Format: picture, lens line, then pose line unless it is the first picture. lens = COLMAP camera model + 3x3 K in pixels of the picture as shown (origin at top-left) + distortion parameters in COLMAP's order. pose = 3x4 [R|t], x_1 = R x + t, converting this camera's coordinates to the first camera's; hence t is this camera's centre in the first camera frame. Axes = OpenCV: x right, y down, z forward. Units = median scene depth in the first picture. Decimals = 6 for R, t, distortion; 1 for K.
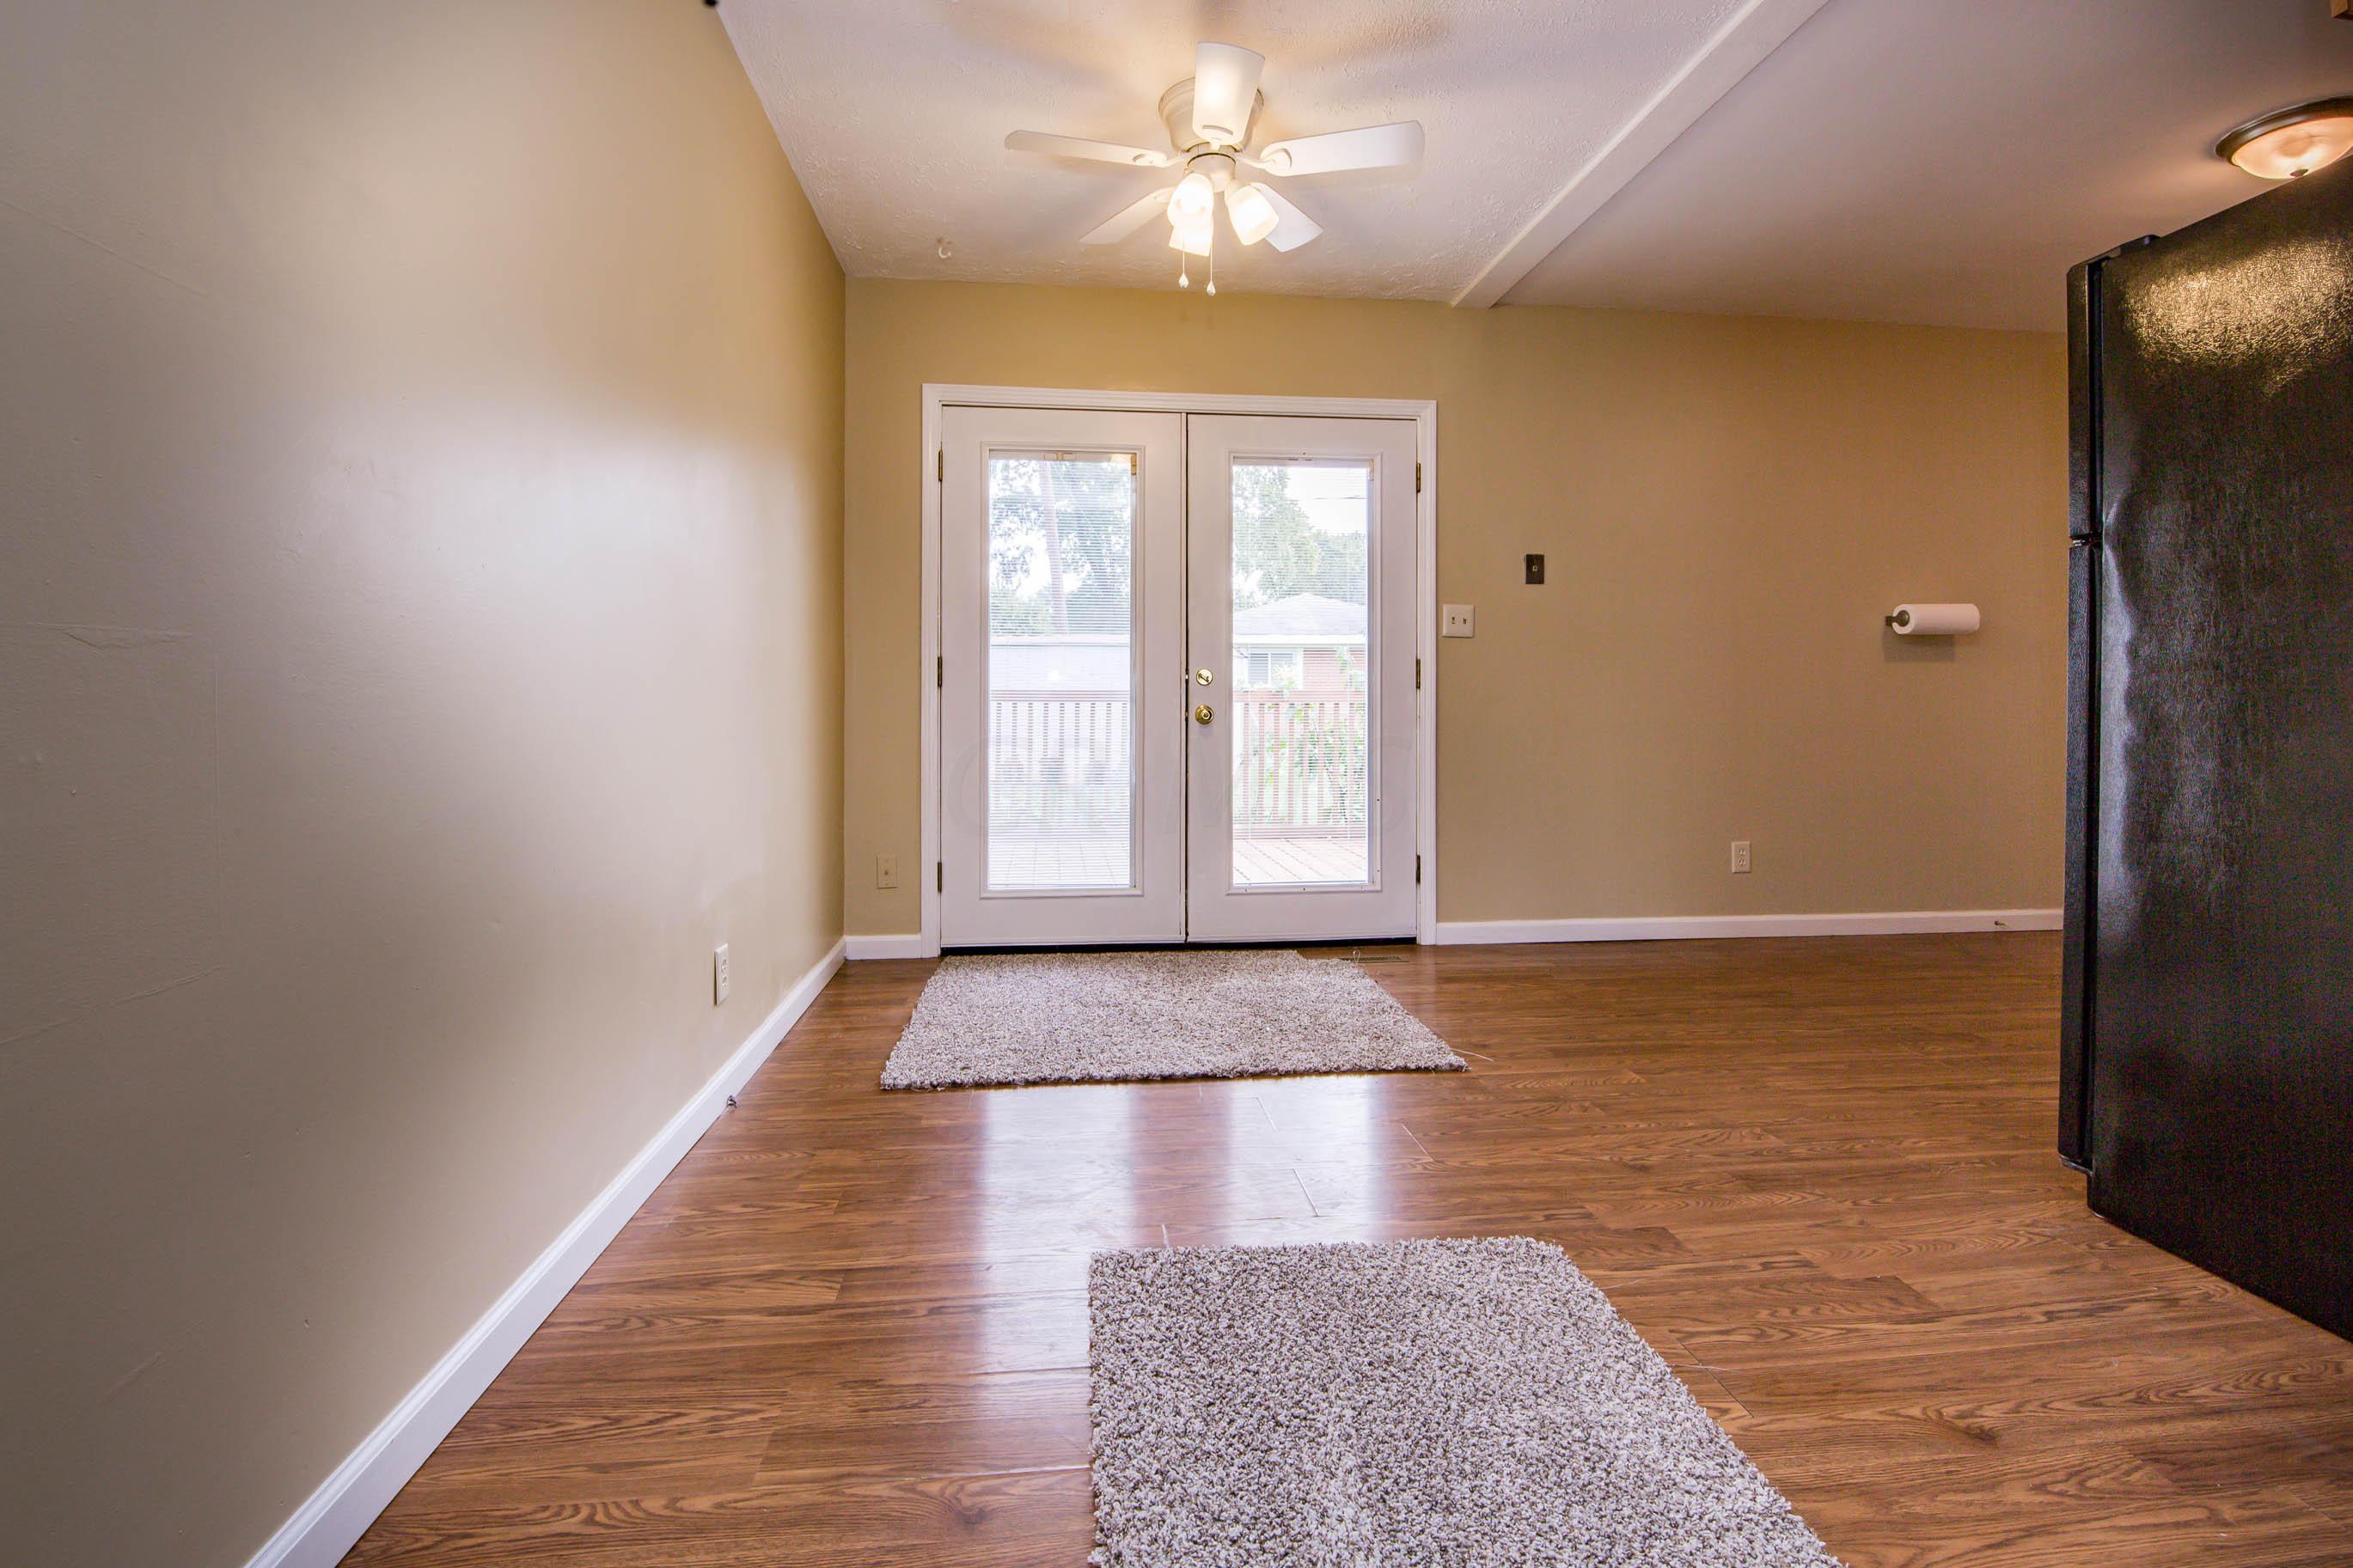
lens RADIAL K [[1040.3, 0, 1165.4], [0, 1040.3, 721.3], [0, 0, 1]] dist [0.016701, -0.002465]
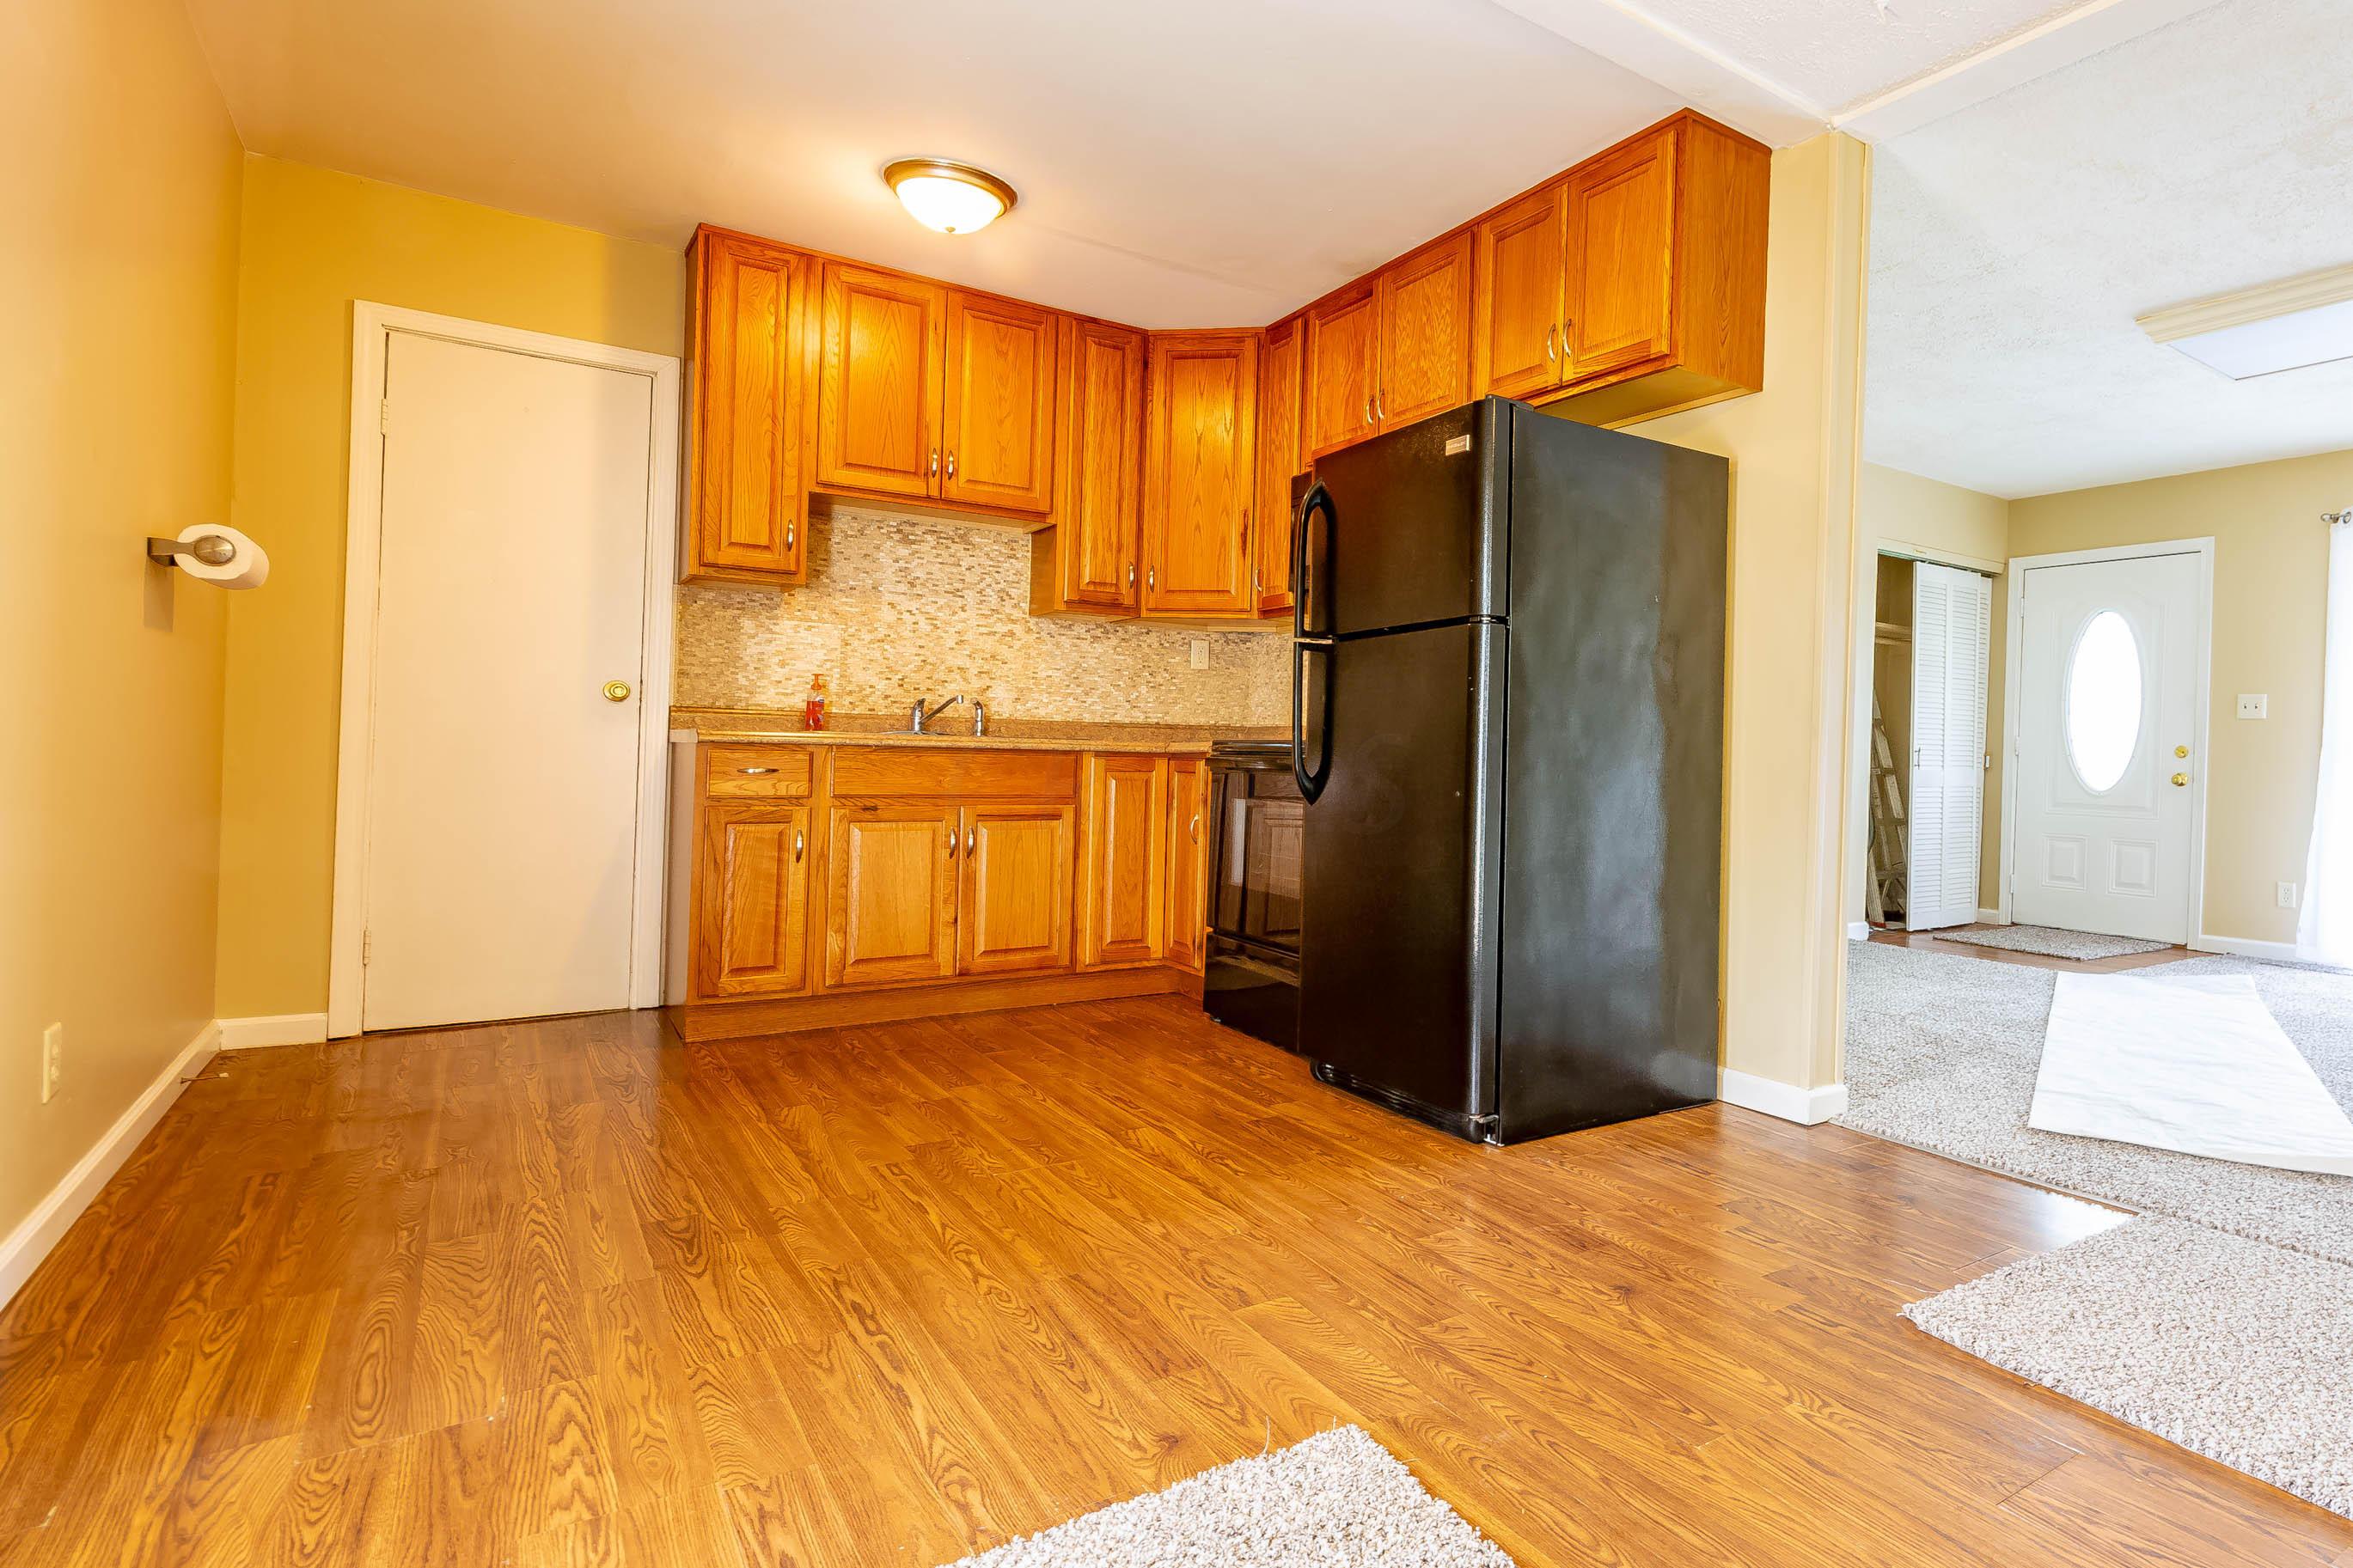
lens RADIAL K [[1279.8, 0, 1369.7], [0, 1279.8, 743.5], [0, 0, 1]] dist [-0.005599, -0.000025]
pose [[-0.486939, -0.006640, 0.873411, -0.273488], [-0.016085, 0.999870, -0.001366, -0.011945], [-0.873288, -0.014714, -0.486982, 1.308775]]
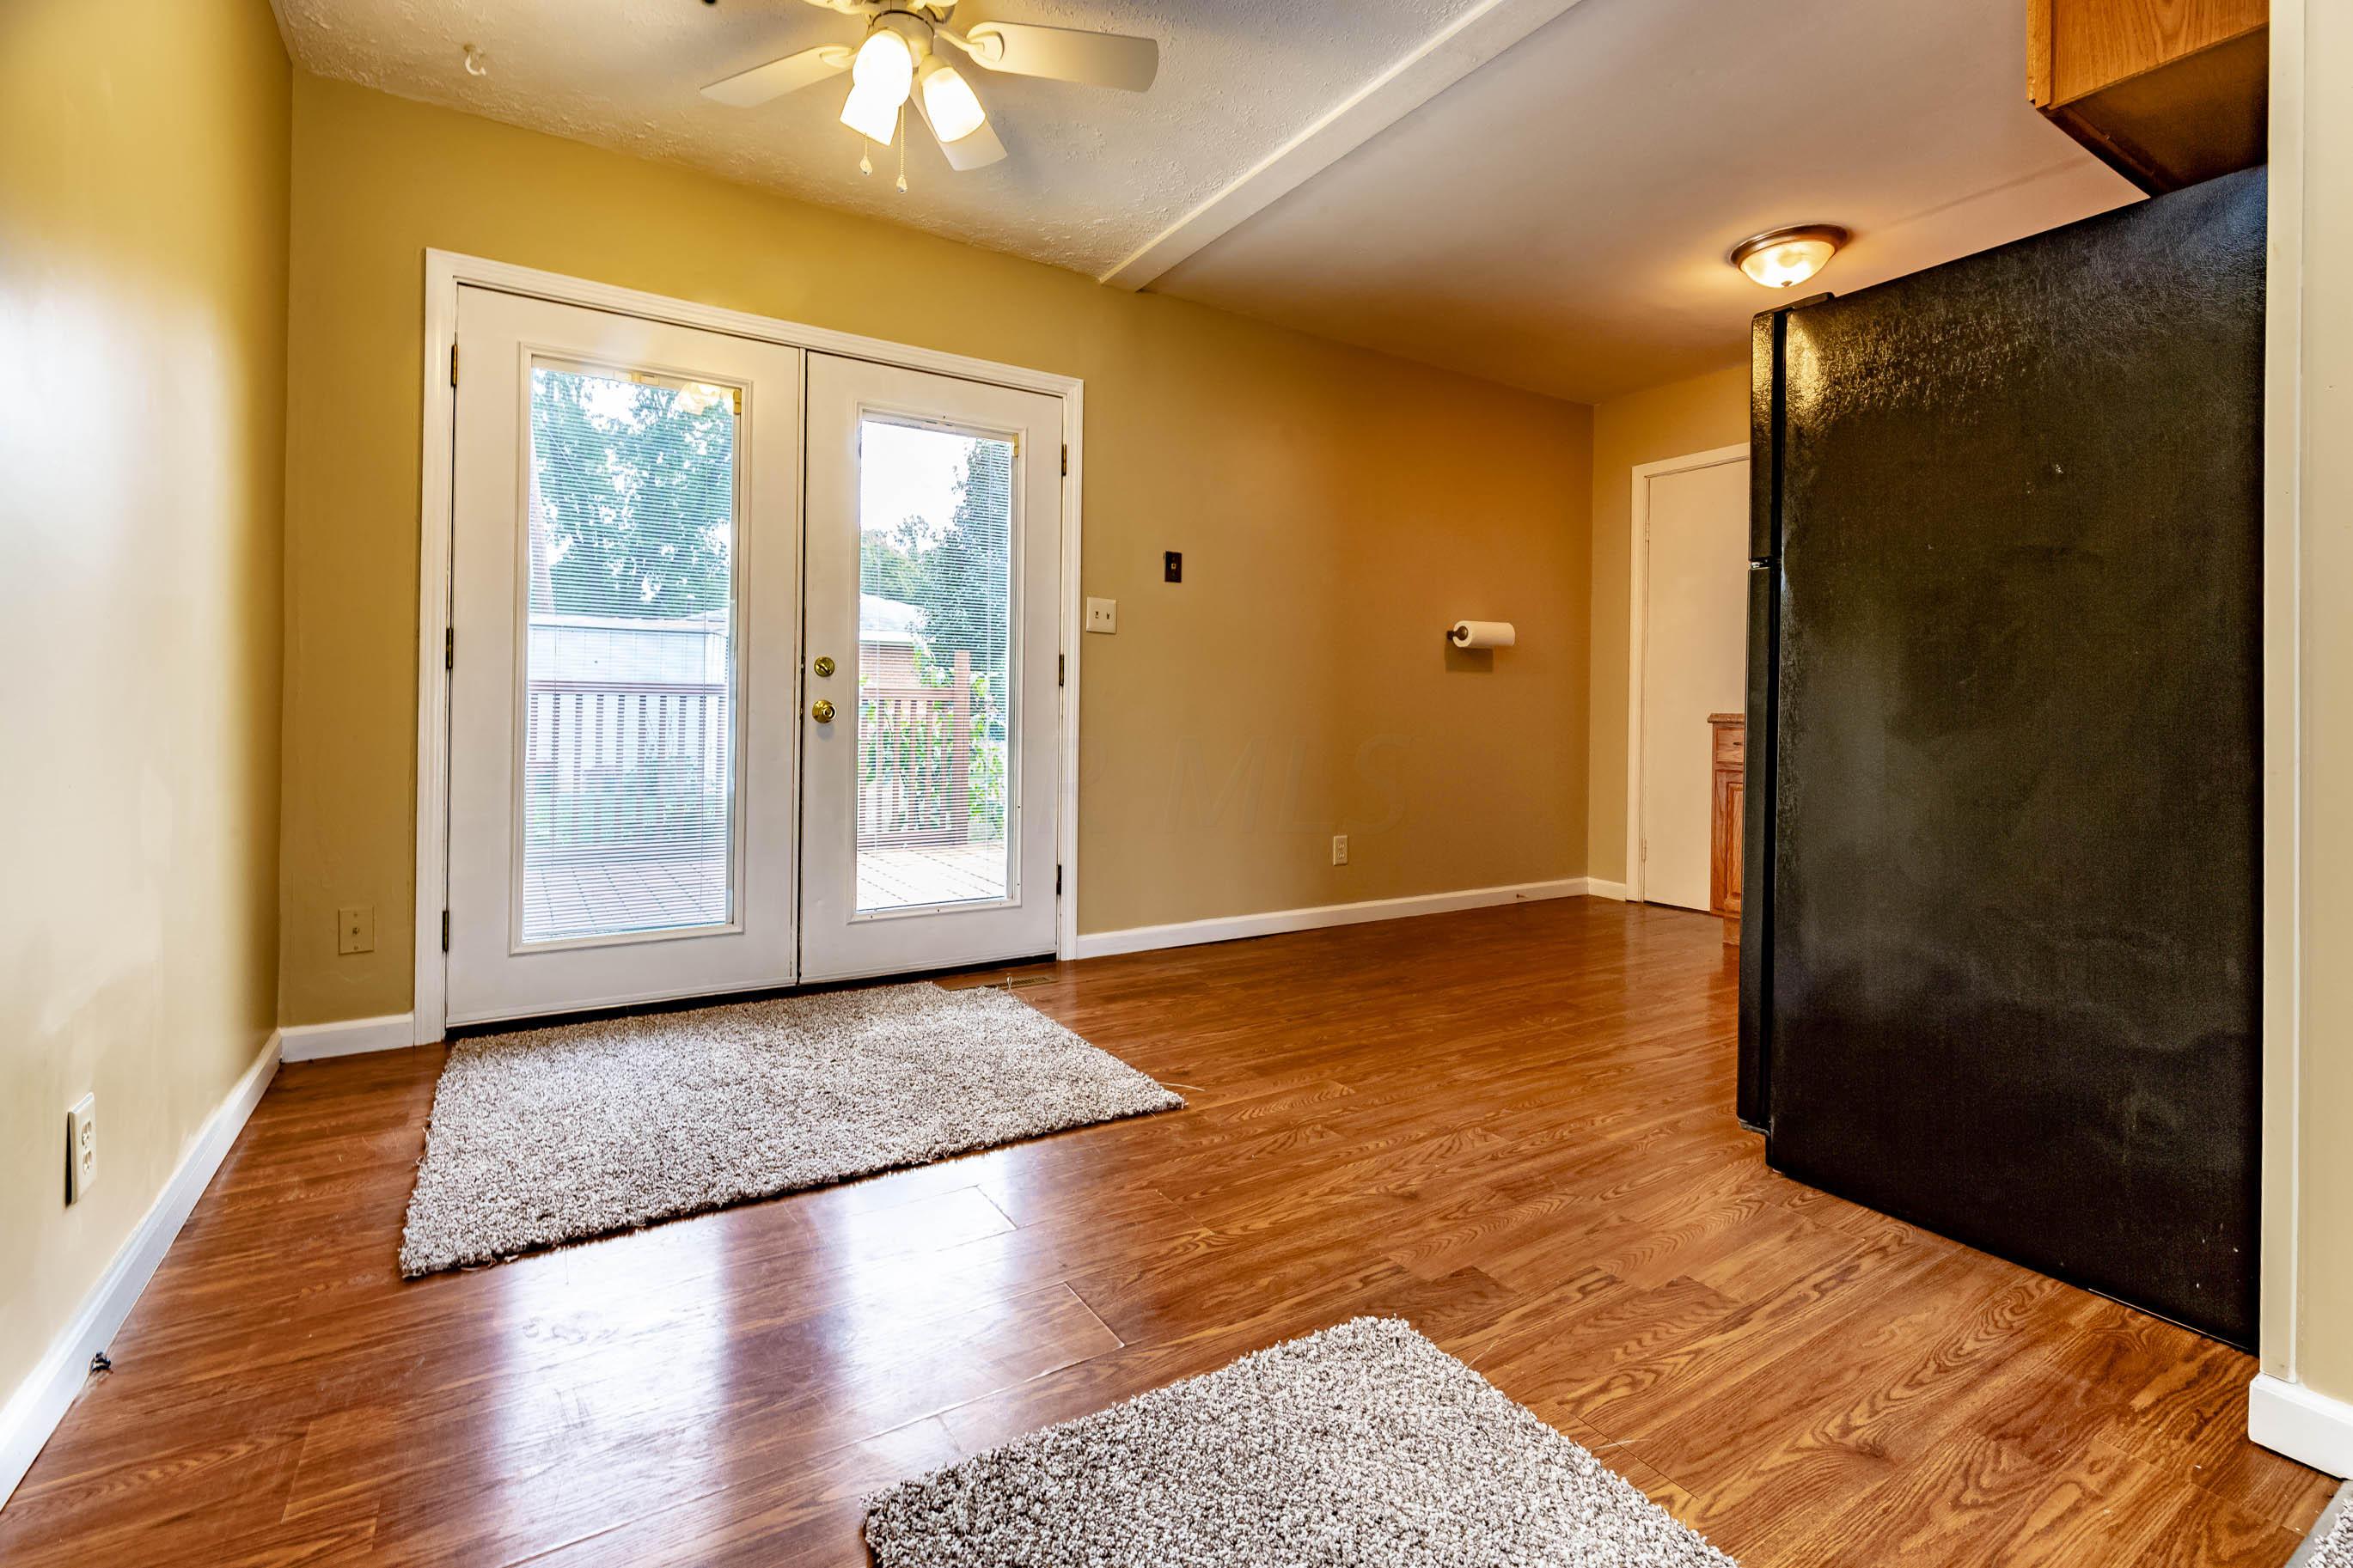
lens RADIAL K [[1040.3, 0, 1150.5], [0, 1040.3, 715.9], [0, 0, 1]] dist [0.016701, -0.002465]
pose [[0.904967, 0.008556, 0.425397, -0.124997], [-0.006477, 0.999959, -0.006335, 0.001167], [-0.425433, 0.002978, 0.904985, 0.191513]]
